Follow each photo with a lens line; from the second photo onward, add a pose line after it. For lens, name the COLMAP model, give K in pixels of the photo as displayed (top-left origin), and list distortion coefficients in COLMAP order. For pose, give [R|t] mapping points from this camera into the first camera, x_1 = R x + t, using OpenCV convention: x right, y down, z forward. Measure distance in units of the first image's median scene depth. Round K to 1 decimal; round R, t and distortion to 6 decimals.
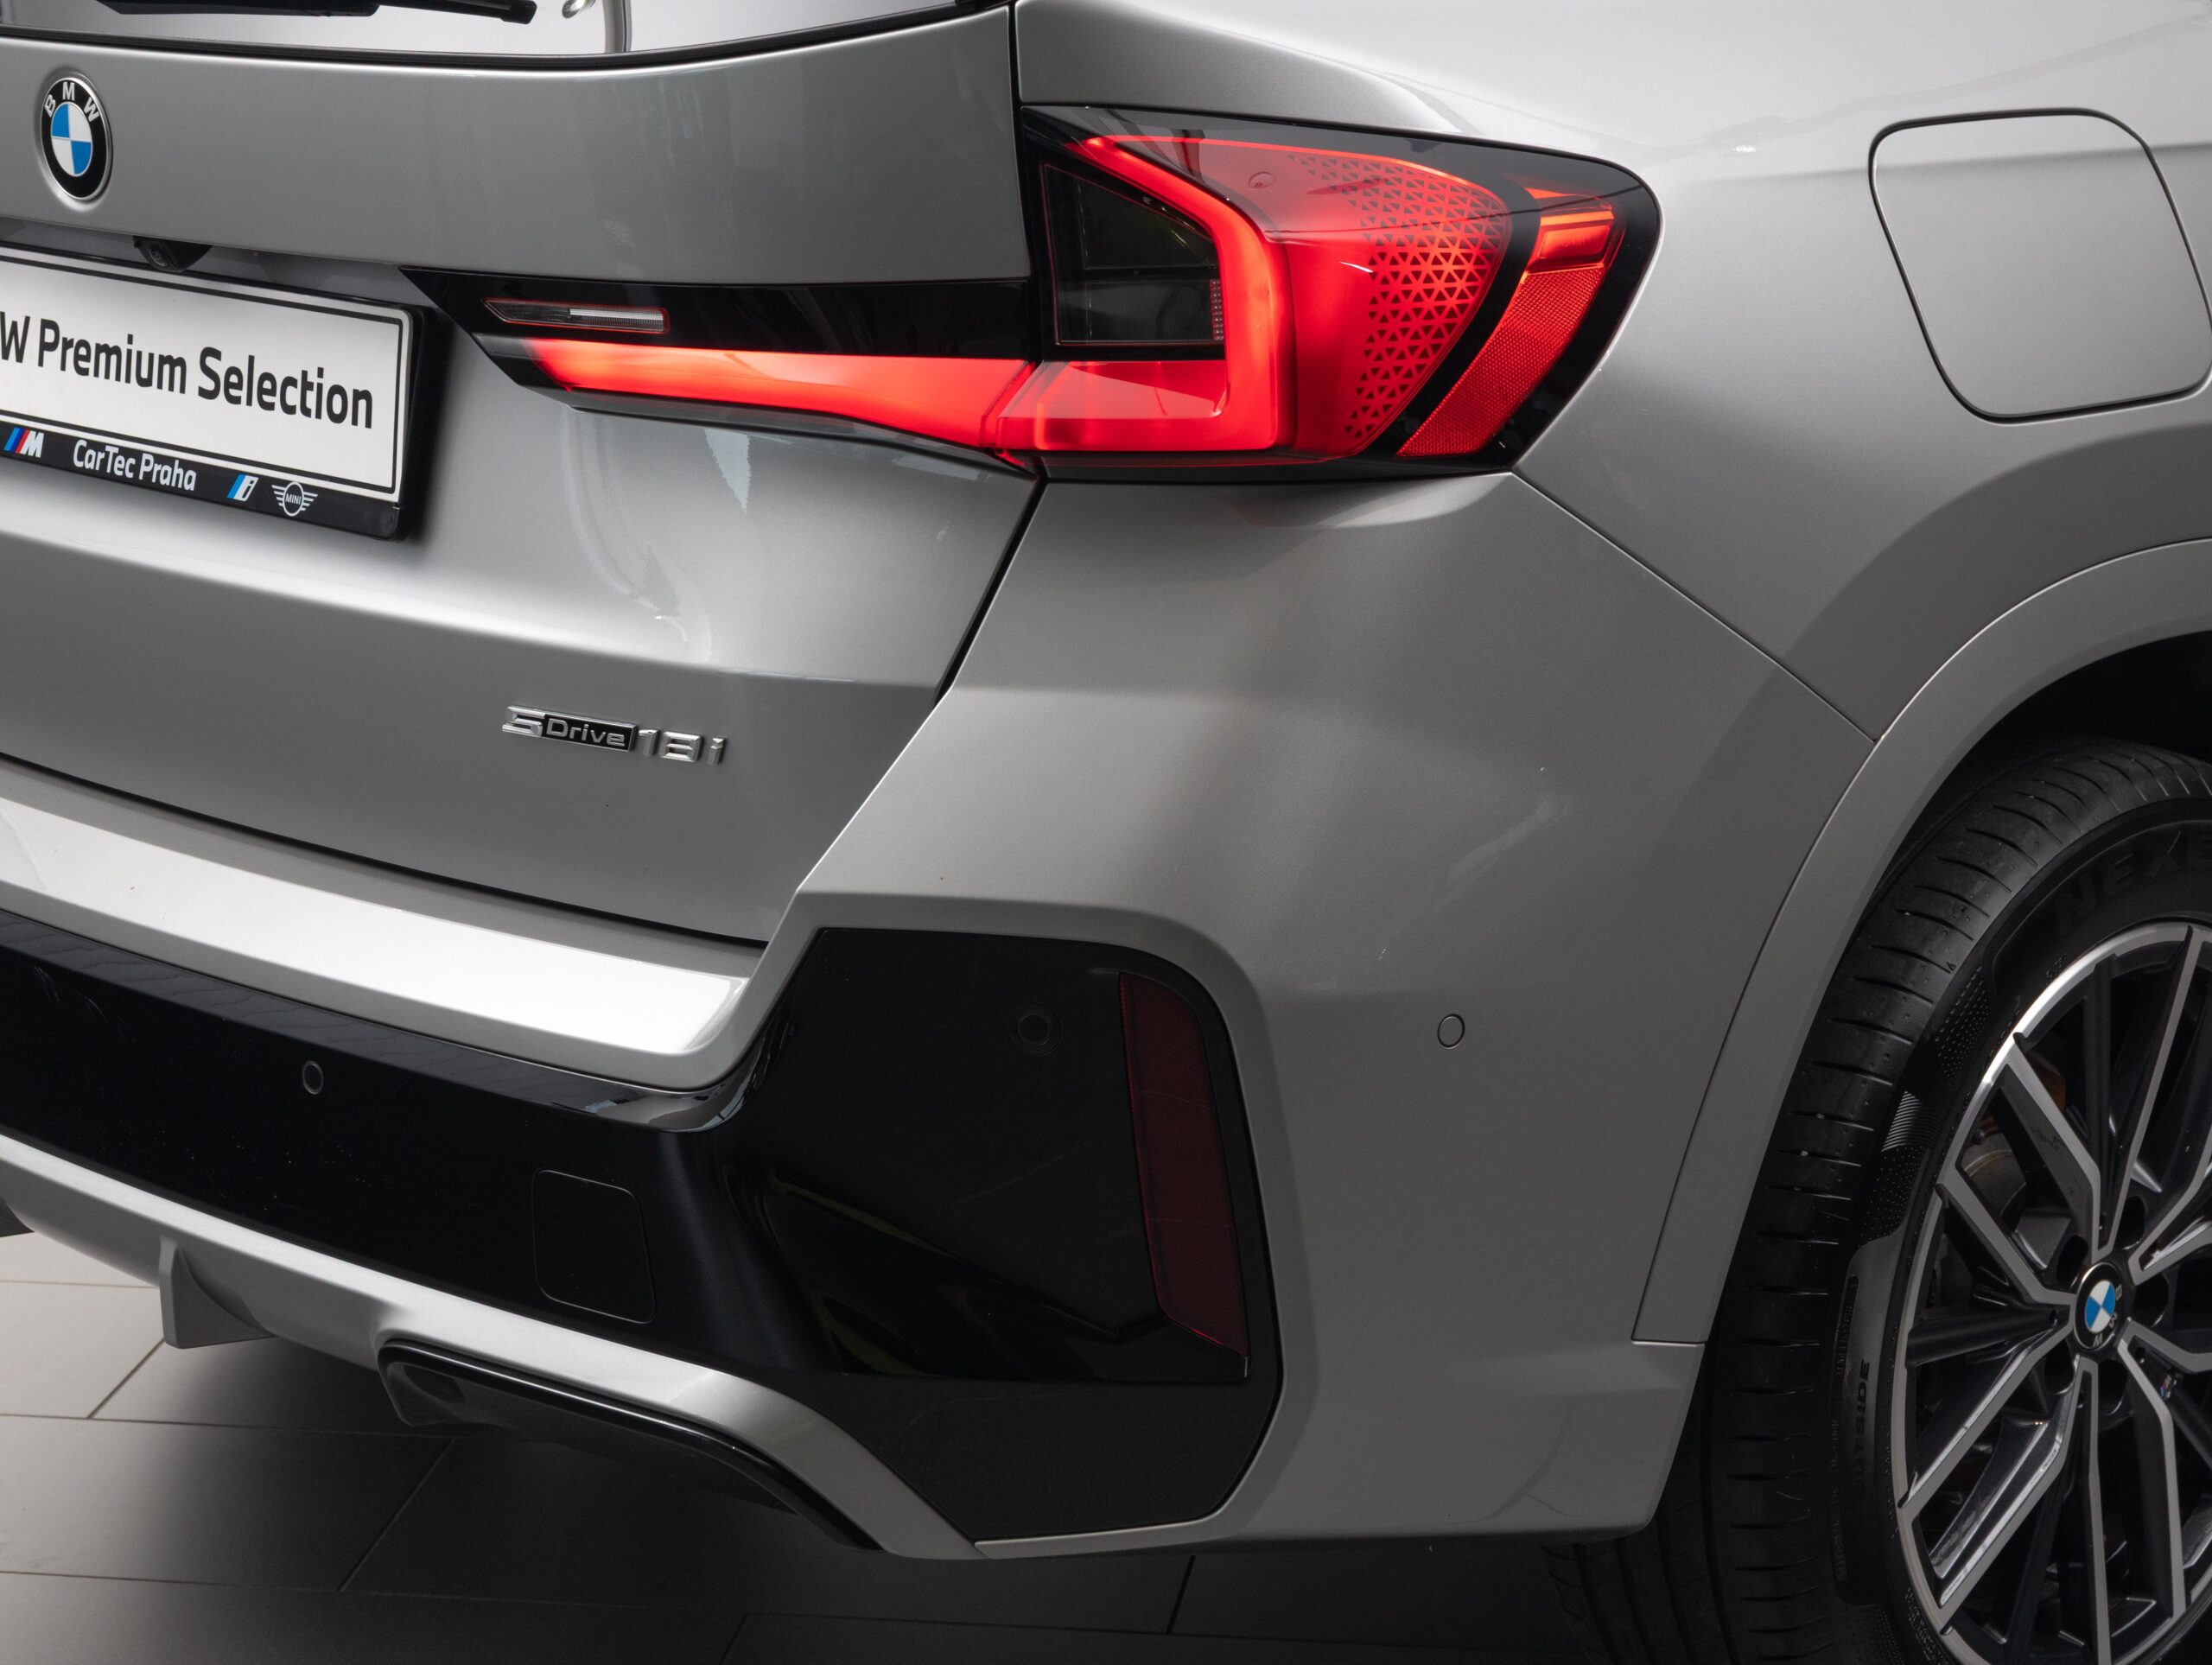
lens RADIAL K [[4687.7, 0, 1113.9], [0, 4687.7, 840.7], [0, 0, 1]] dist [-0.078419, 0.000000]
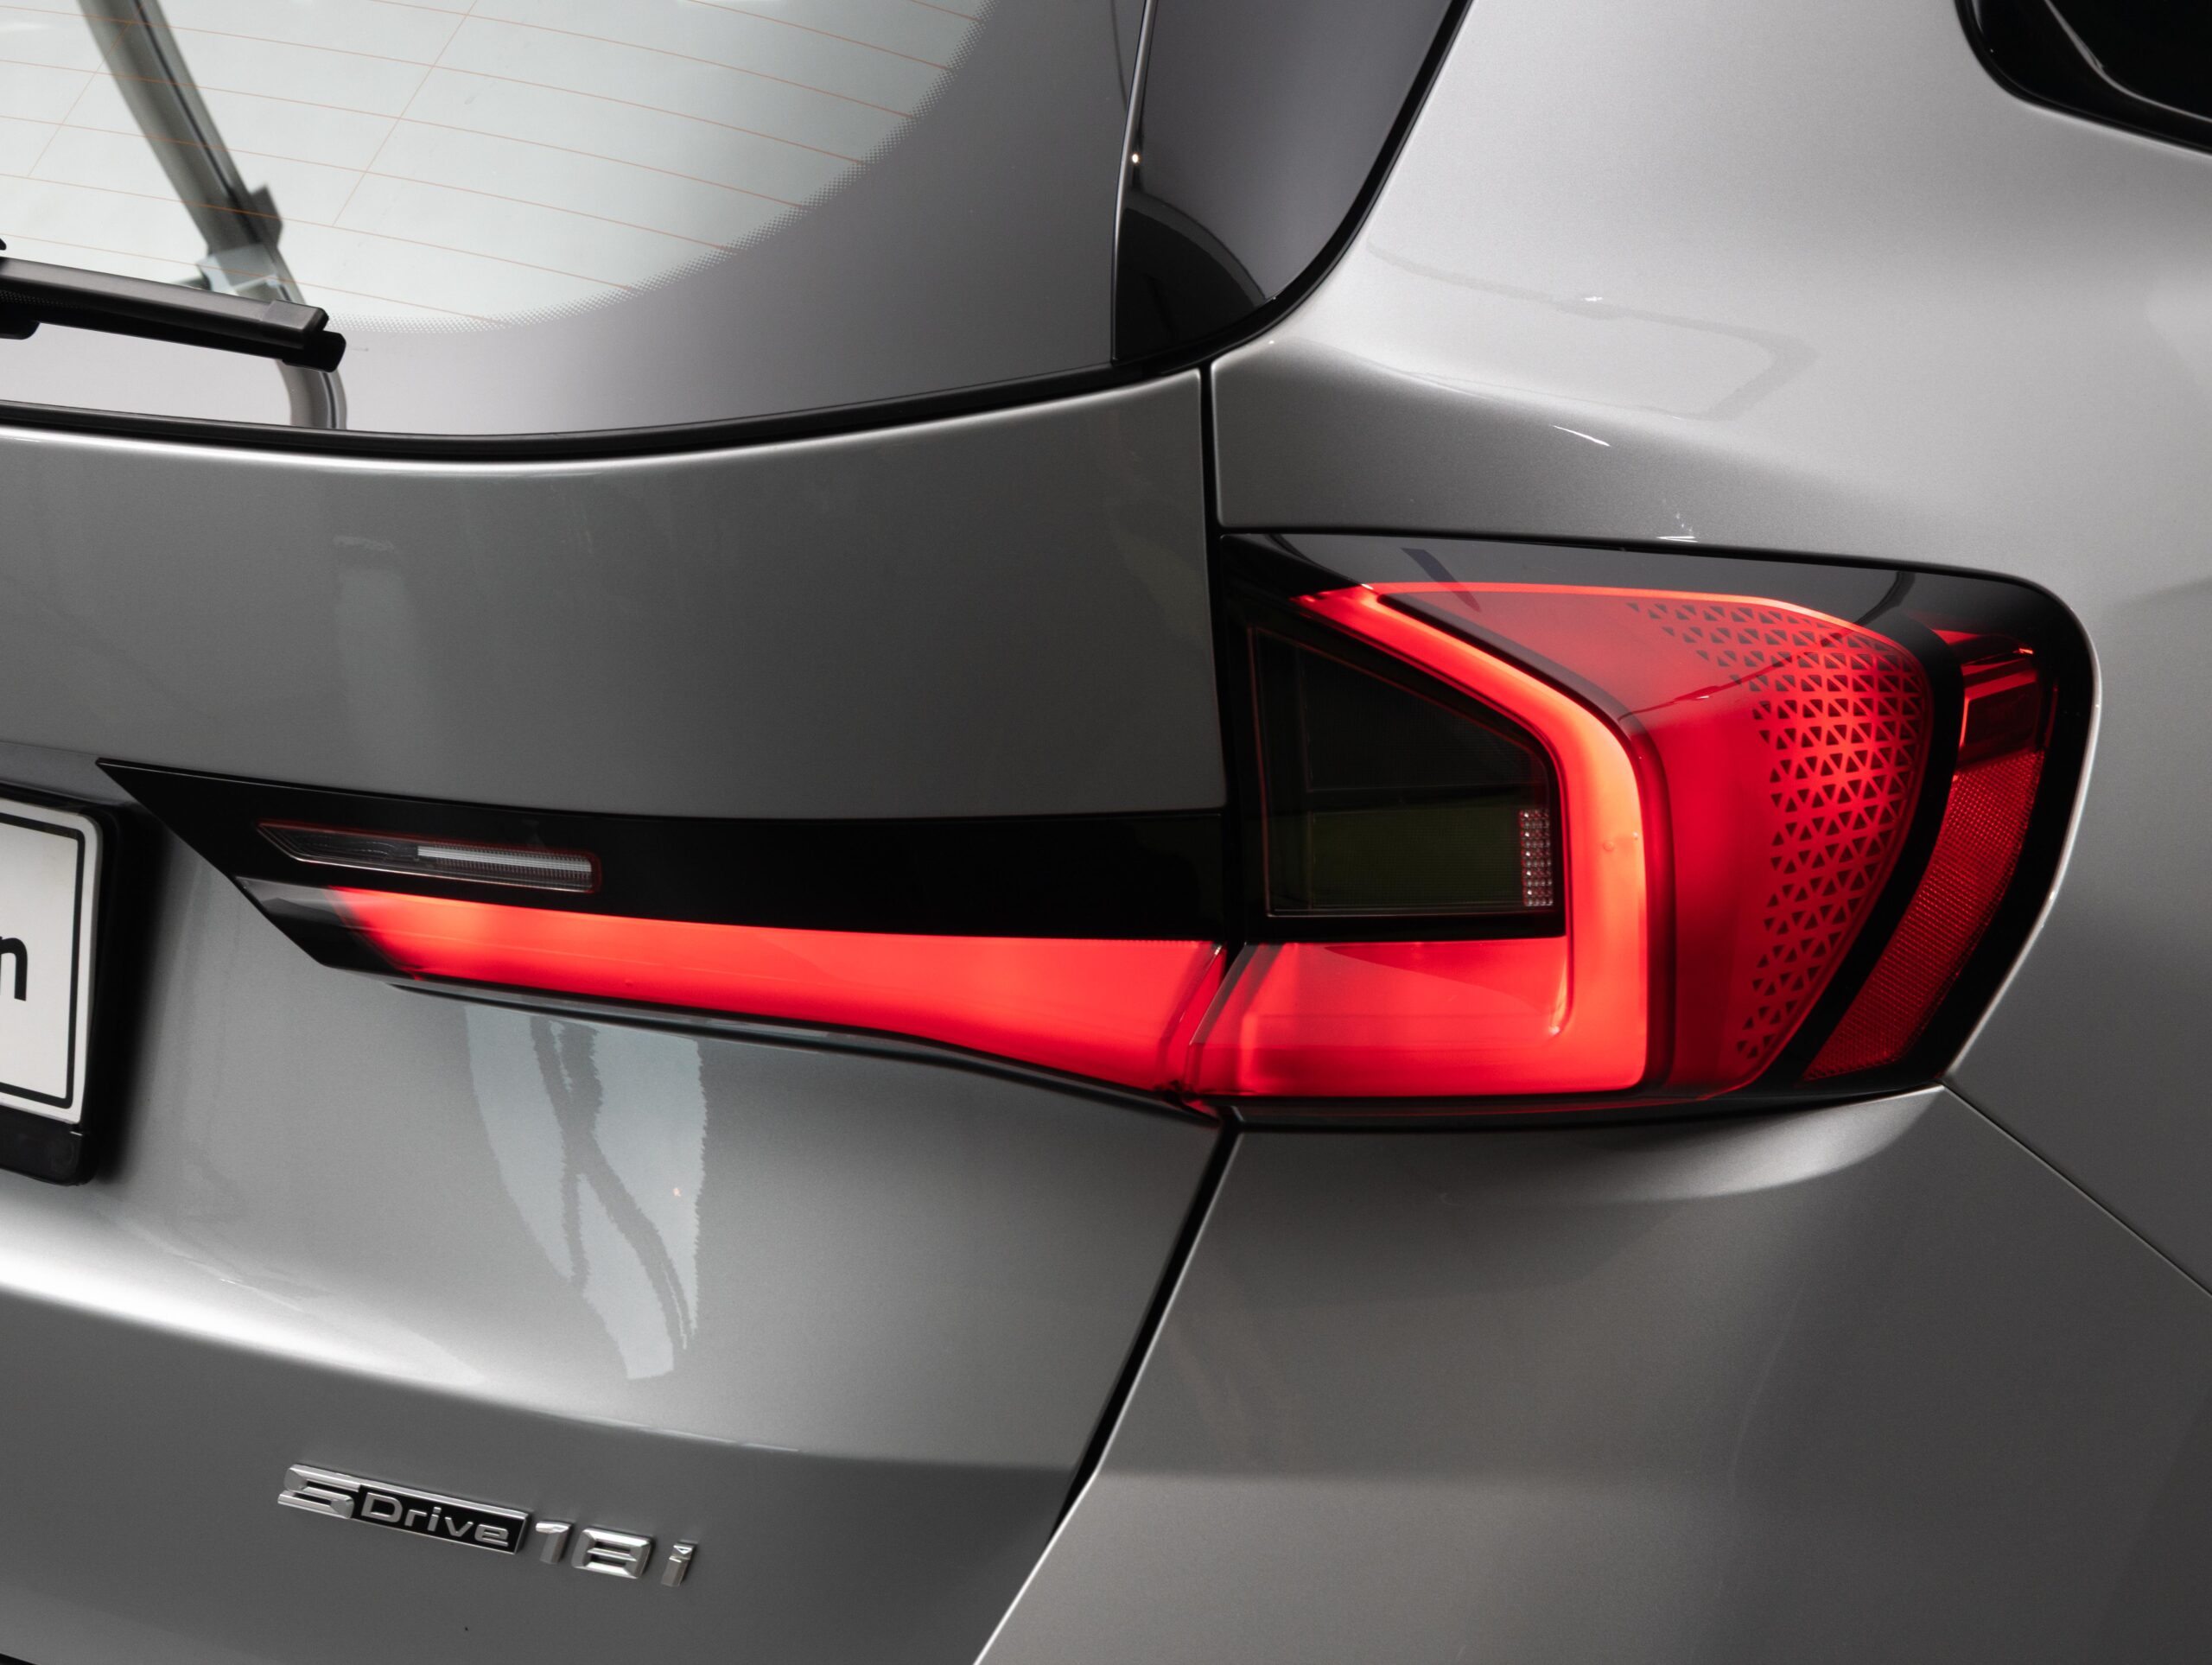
lens RADIAL K [[4687.7, 0, 1099.3], [0, 4687.7, 818.5], [0, 0, 1]] dist [-0.078419, 0.000000]
pose [[0.983188, -0.021629, 0.181309, -0.139185], [0.025174, 0.999534, -0.017270, -0.104560], [-0.180851, 0.021544, 0.983274, 0.385779]]
